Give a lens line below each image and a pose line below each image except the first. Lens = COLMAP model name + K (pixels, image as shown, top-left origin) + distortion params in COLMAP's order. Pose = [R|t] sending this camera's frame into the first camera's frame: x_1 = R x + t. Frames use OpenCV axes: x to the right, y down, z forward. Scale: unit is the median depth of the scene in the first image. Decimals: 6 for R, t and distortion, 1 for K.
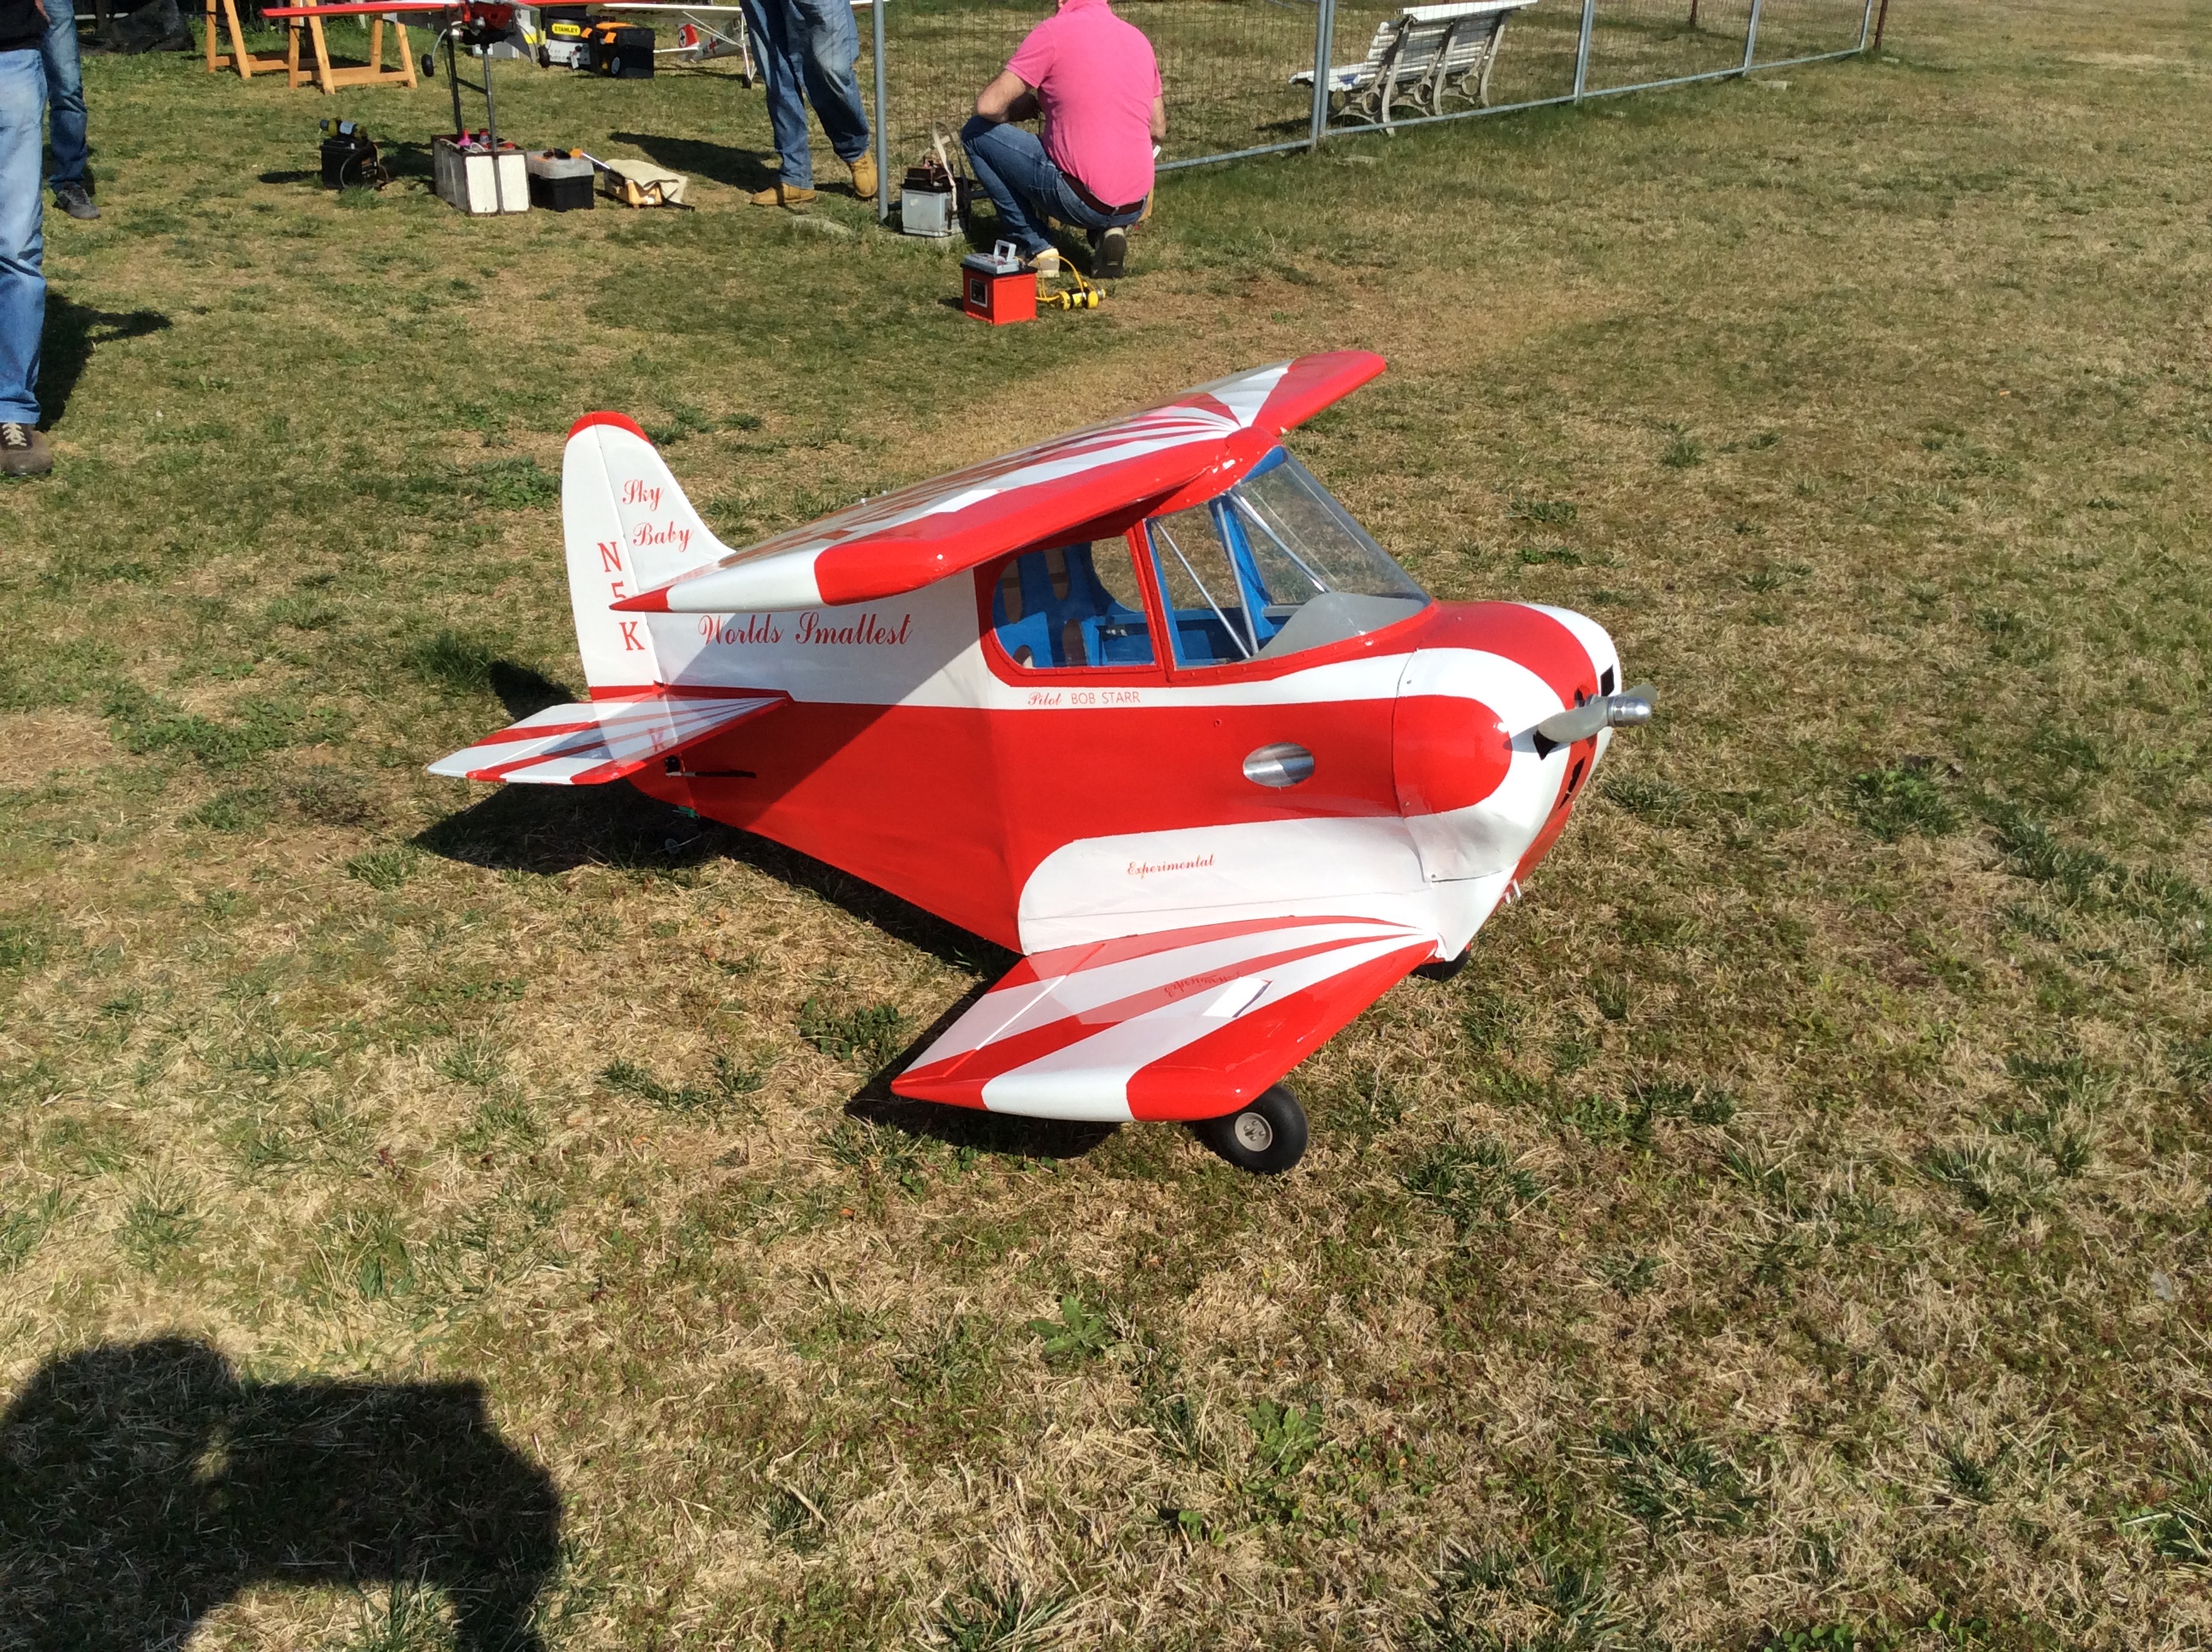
lens RADIAL K [[1971.1, 0, 1114.2], [0, 1971.1, 866.9], [0, 0, 1]] dist [0.141889, -0.293465]
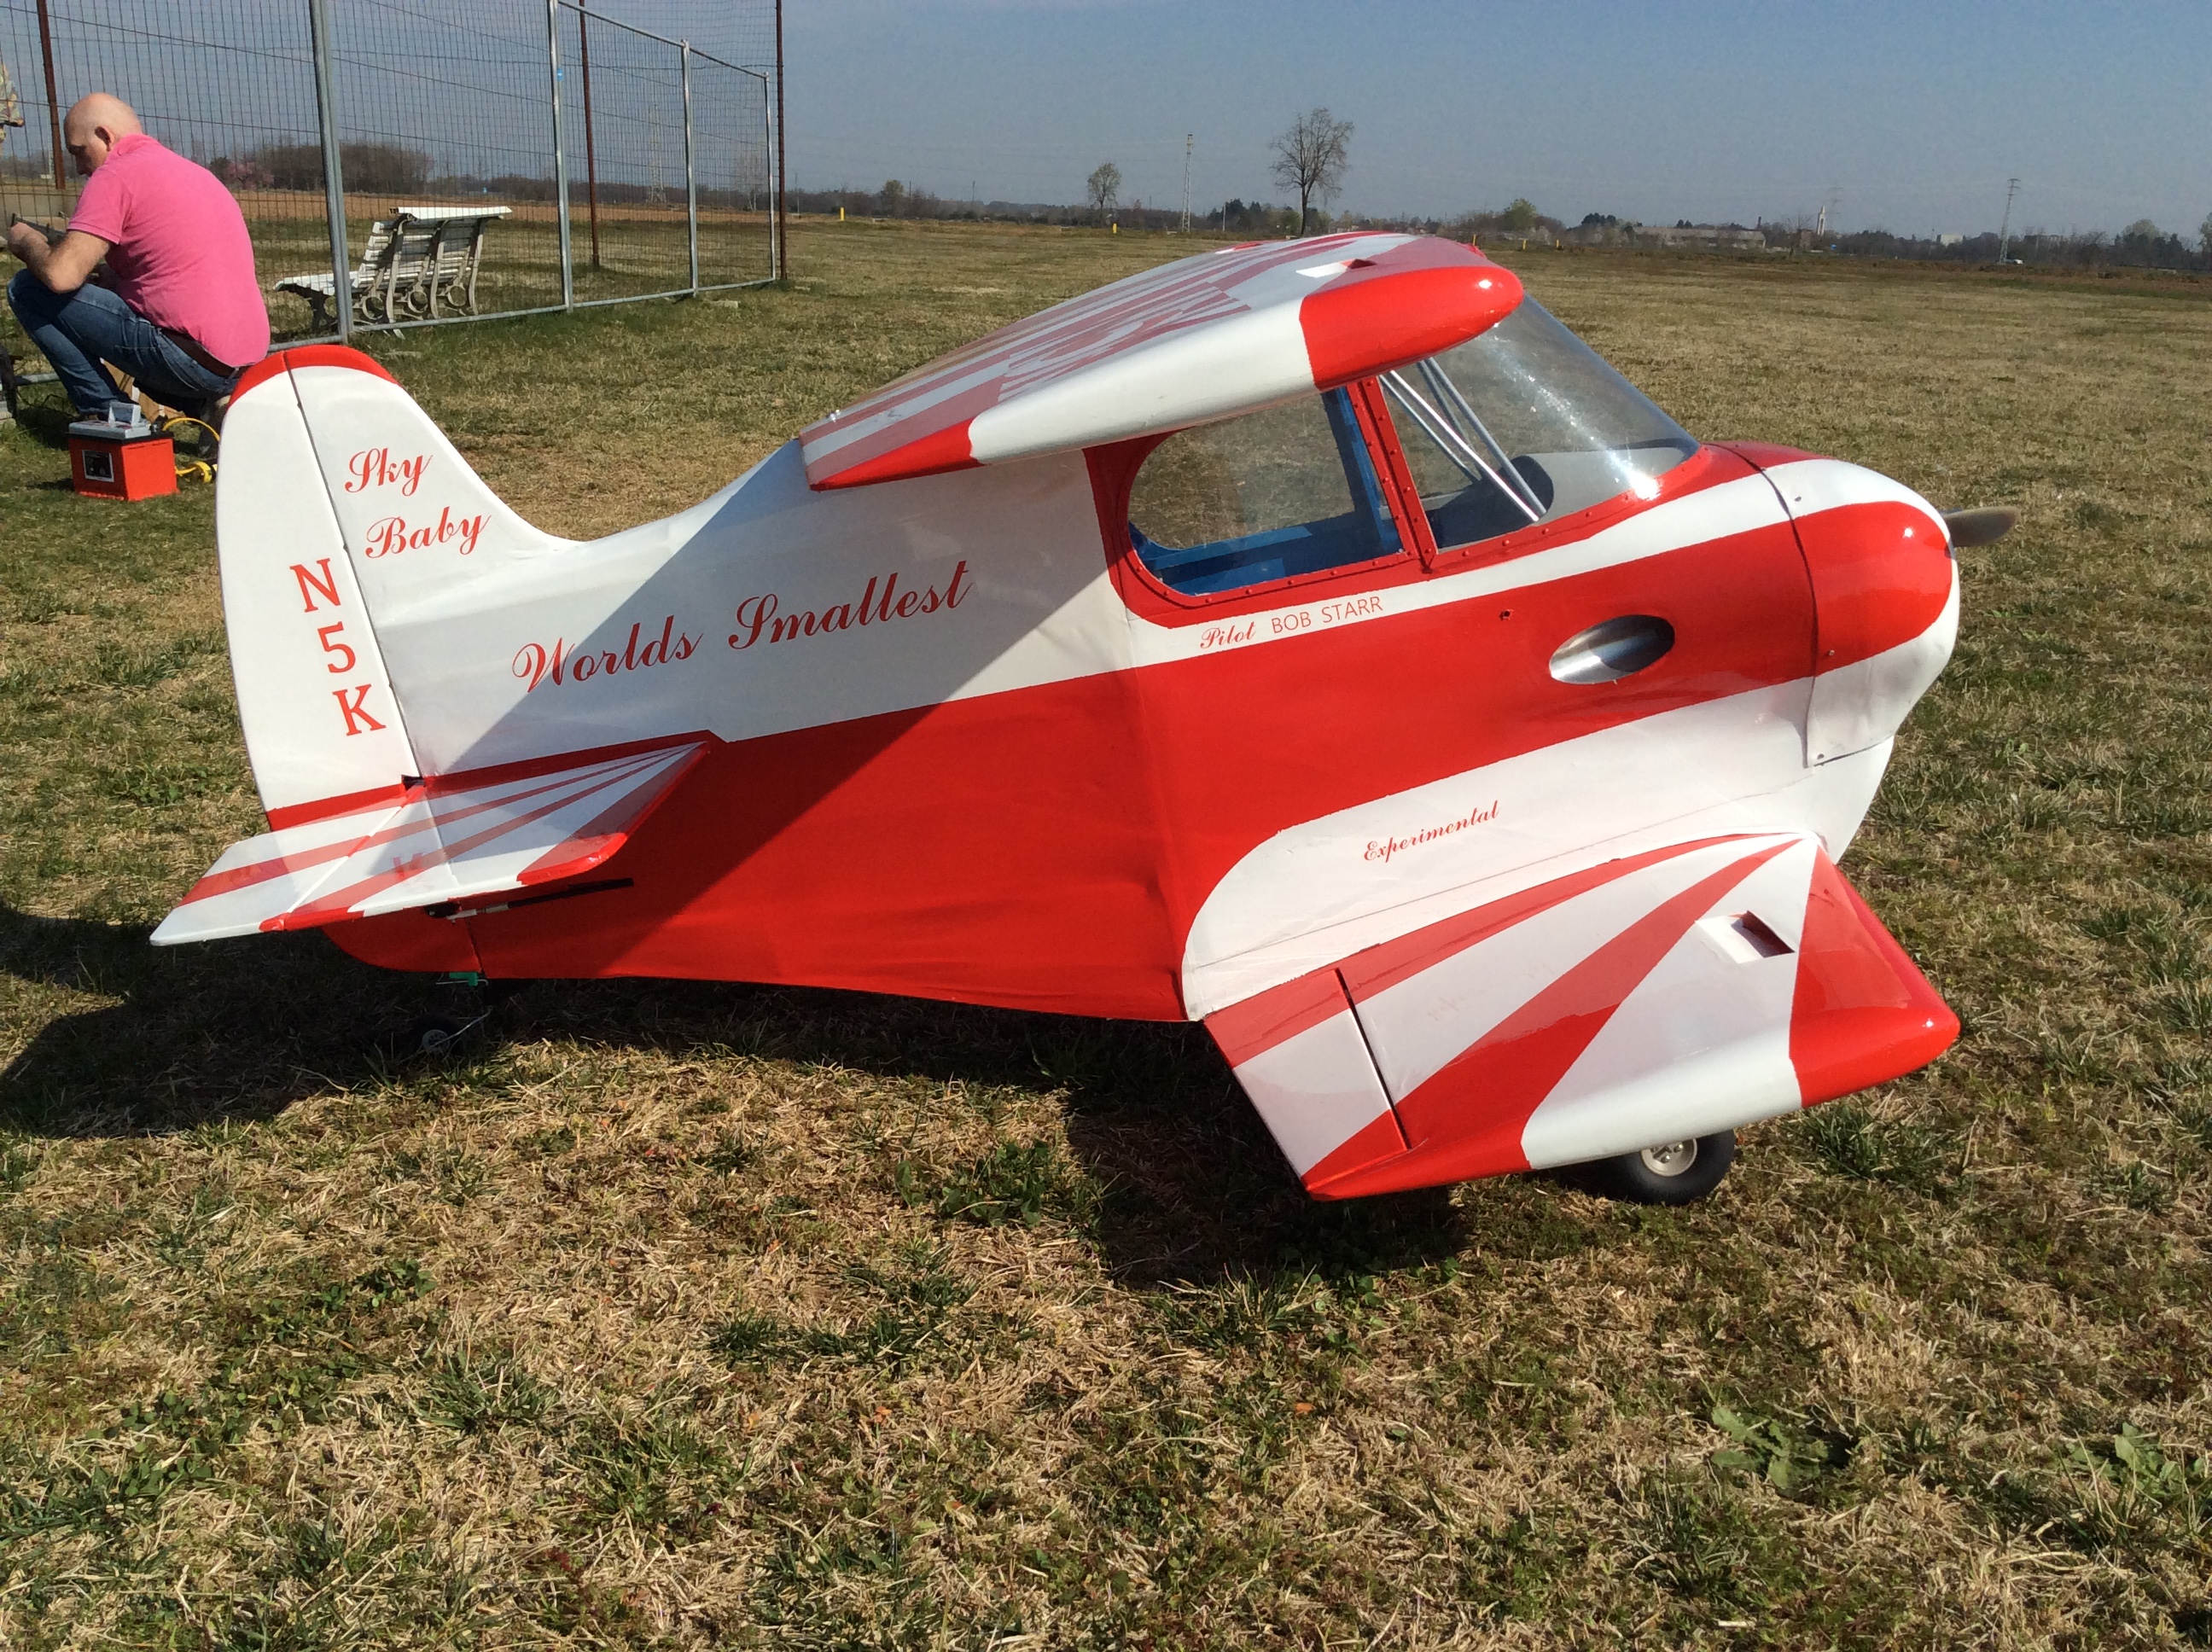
lens RADIAL K [[1991.2, 0, 1114.9], [0, 1991.2, 859.0], [0, 0, 1]] dist [0.132459, -0.290807]
pose [[0.852212, -0.162098, 0.497453, -0.364408], [0.225780, 0.971647, -0.070179, 0.028192], [-0.471973, 0.172122, 0.864648, 0.345578]]
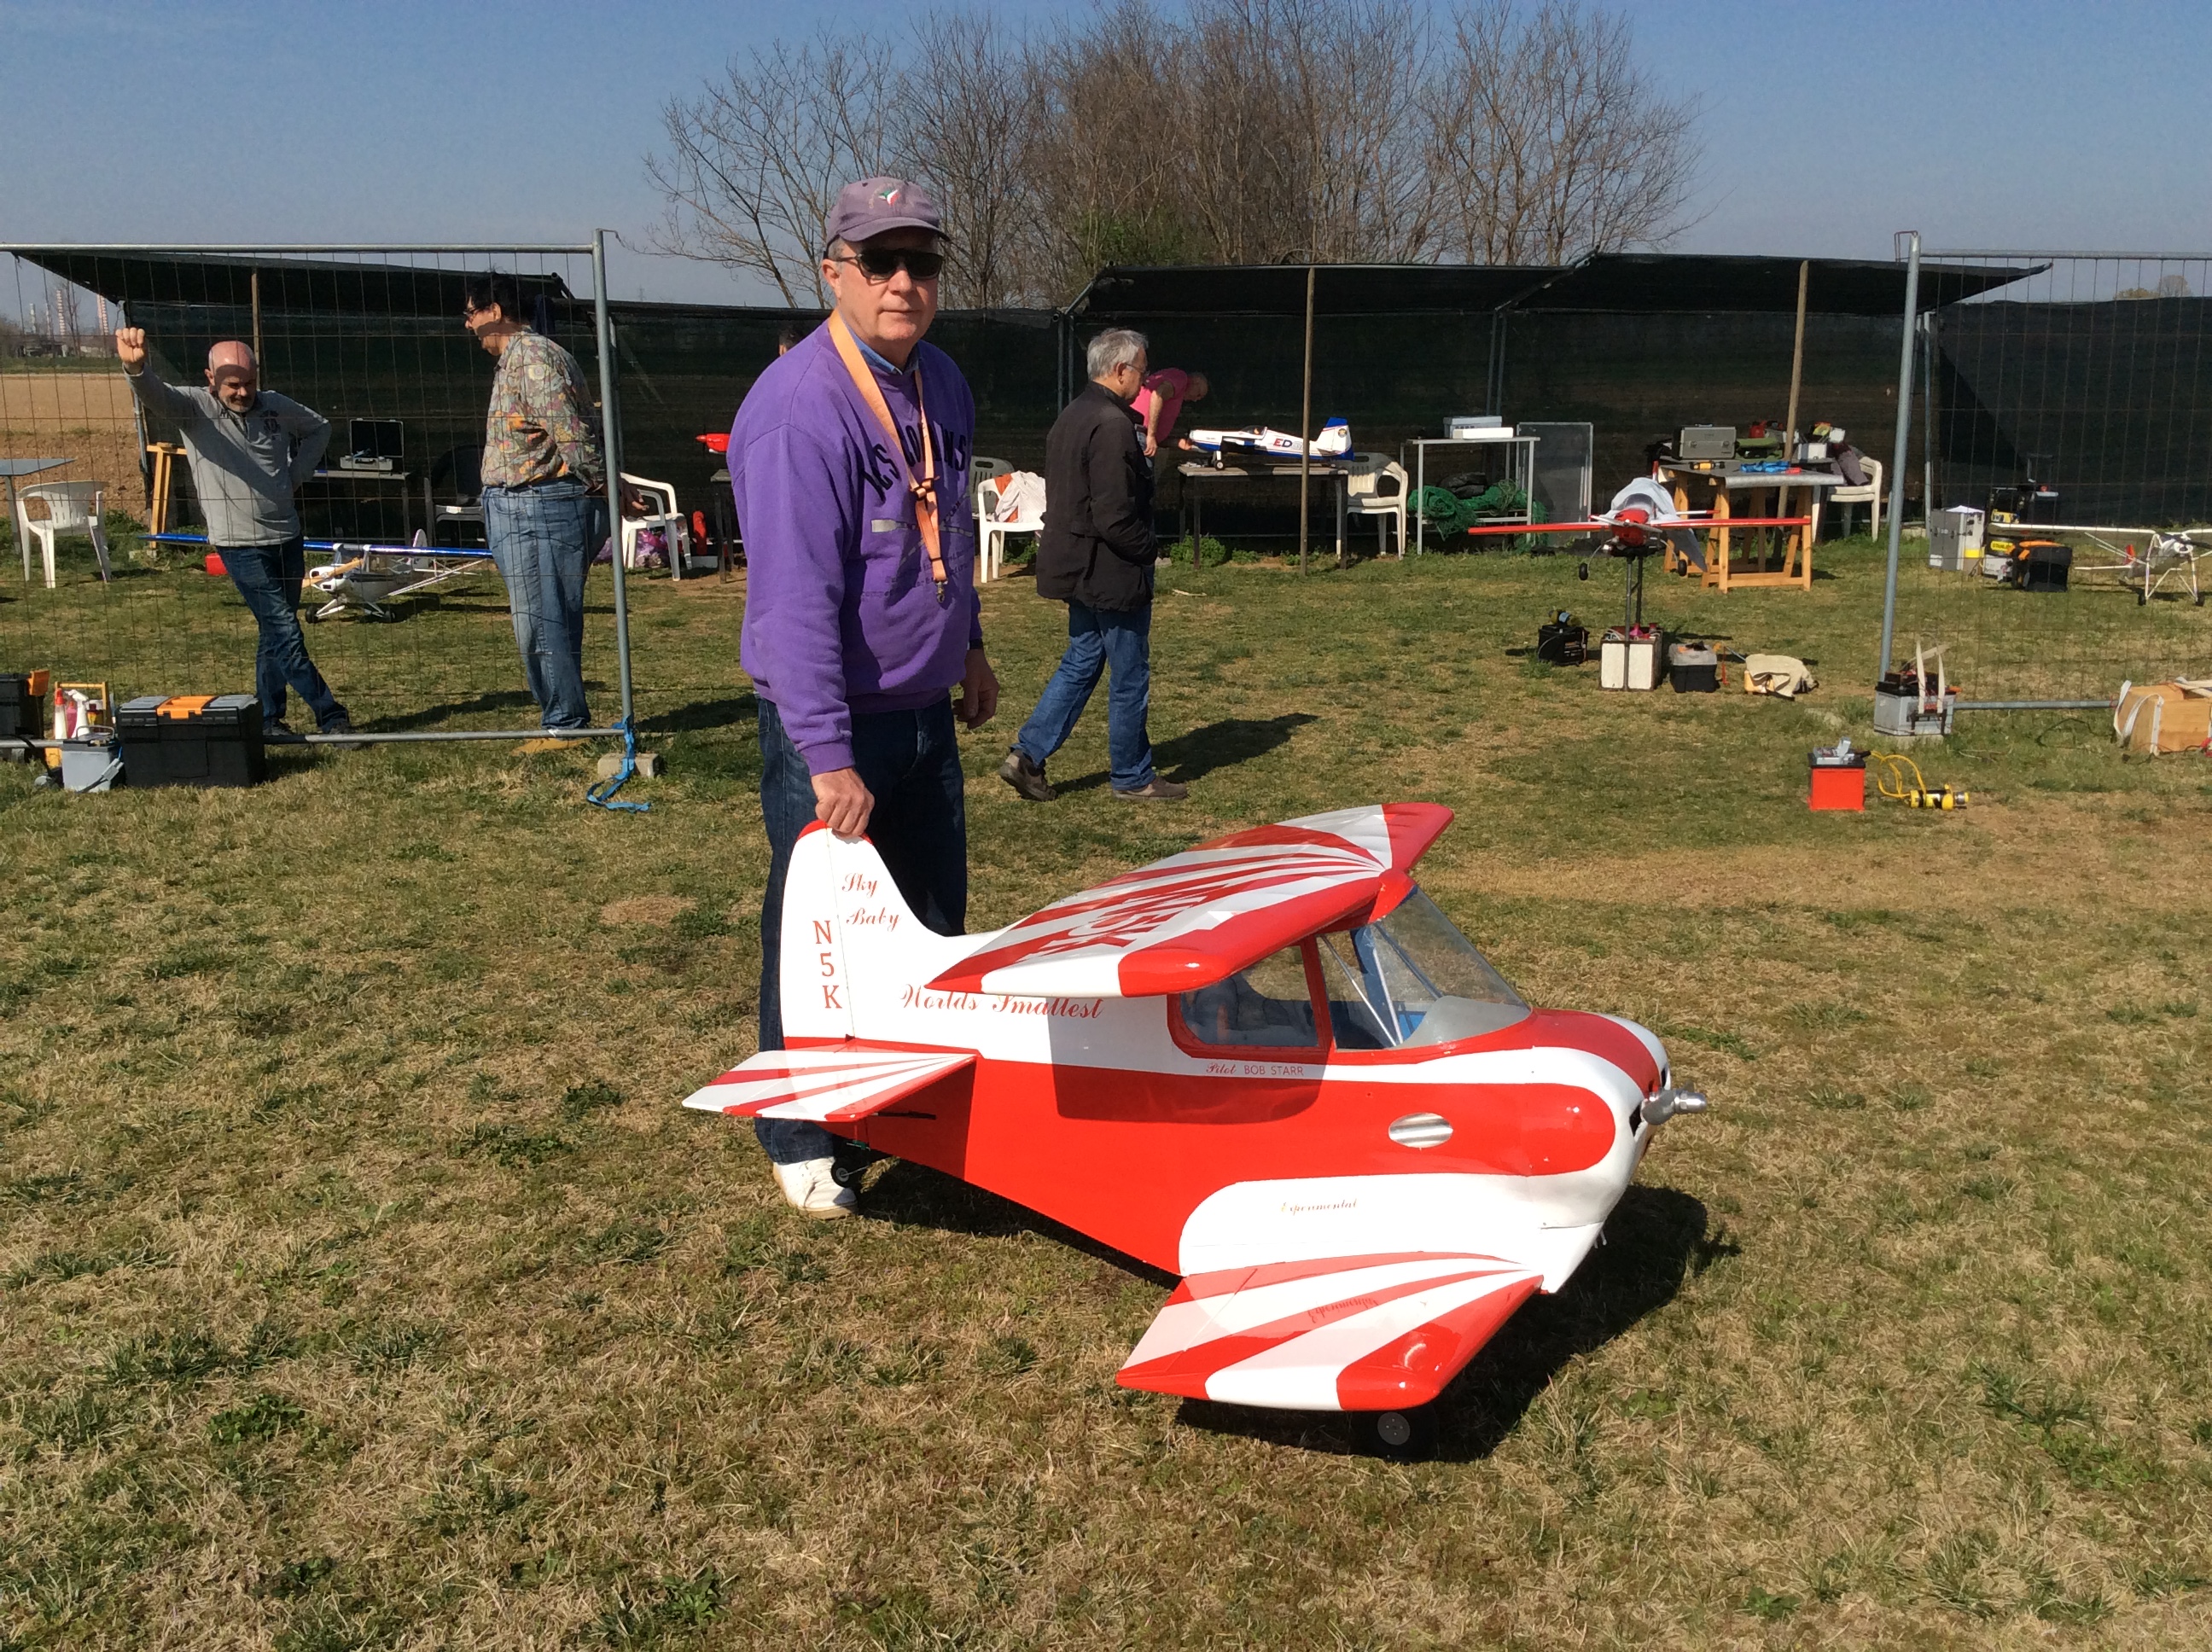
lens RADIAL K [[1991.2, 0, 1114.9], [0, 1991.2, 859.0], [0, 0, 1]] dist [0.132459, -0.290807]
pose [[0.645340, 0.140360, -0.750890, 1.243586], [-0.313472, 0.945056, -0.092754, -0.079054], [0.696614, 0.295241, 0.653882, 0.121032]]
